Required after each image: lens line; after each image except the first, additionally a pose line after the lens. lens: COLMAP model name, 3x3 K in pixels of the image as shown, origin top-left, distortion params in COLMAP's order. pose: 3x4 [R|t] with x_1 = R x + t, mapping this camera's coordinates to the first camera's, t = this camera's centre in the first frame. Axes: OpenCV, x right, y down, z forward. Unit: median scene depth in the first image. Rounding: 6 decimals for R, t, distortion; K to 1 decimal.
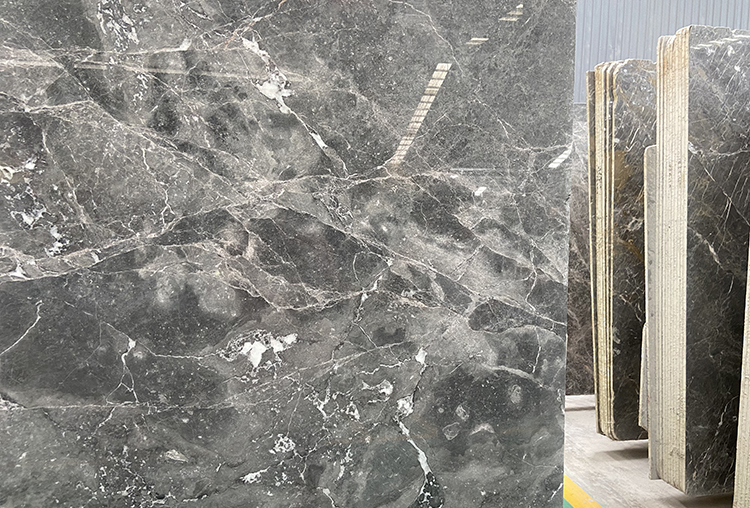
lens RADIAL K [[557.4, 0, 378.3], [0, 557.4, 260.4], [0, 0, 1]] dist [0.078655, -0.027141]
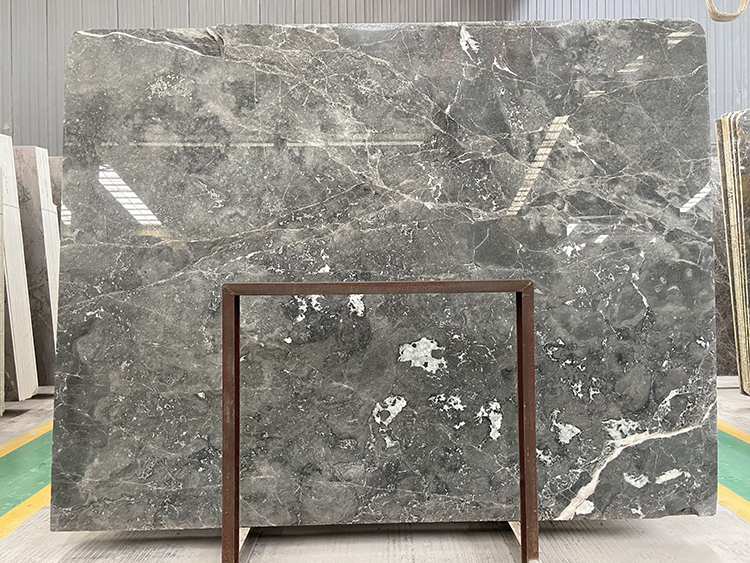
lens RADIAL K [[572.1, 0, 370.4], [0, 572.1, 274.8], [0, 0, 1]] dist [0.121701, -0.125148]
pose [[0.982072, -0.024620, -0.186894, -0.574382], [0.008226, 0.996087, -0.087992, 0.464724], [0.188329, 0.084877, 0.978431, -1.531368]]
